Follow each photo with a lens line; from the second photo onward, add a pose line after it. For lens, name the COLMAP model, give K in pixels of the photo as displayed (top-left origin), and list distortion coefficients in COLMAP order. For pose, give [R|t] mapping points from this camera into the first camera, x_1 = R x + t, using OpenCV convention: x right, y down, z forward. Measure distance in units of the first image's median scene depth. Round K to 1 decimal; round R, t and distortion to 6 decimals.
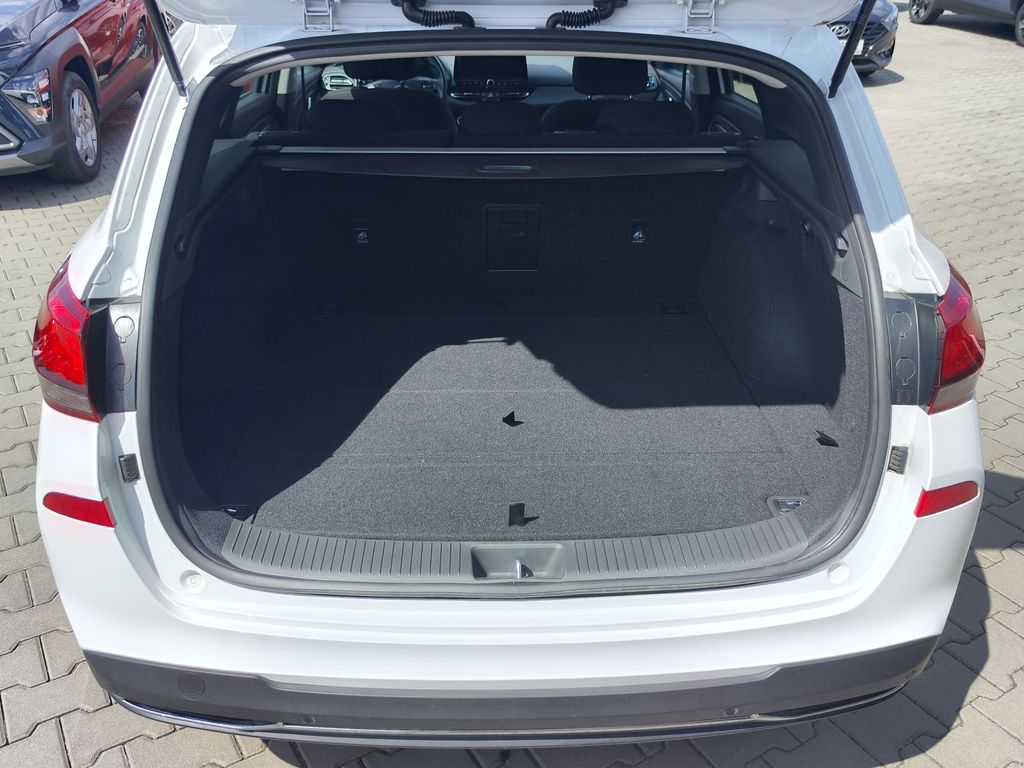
lens RADIAL K [[939.2, 0, 520.5], [0, 939.2, 384.0], [0, 0, 1]] dist [0.045258, -0.019667]
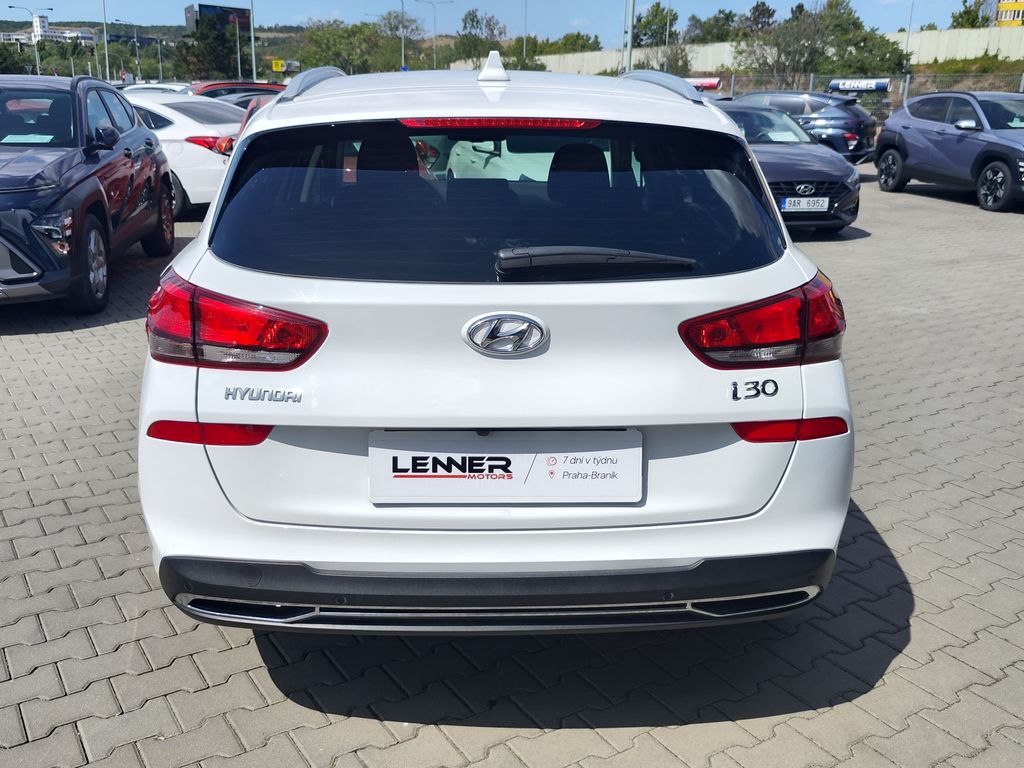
lens RADIAL K [[1006.4, 0, 512.0], [0, 1006.4, 384.0], [0, 0, 1]] dist [0.117058, -0.243633]
pose [[0.999970, -0.001928, 0.007564, -0.000235], [0.003340, 0.981492, -0.191472, 0.087492], [-0.007054, 0.191492, 0.981469, -0.109828]]
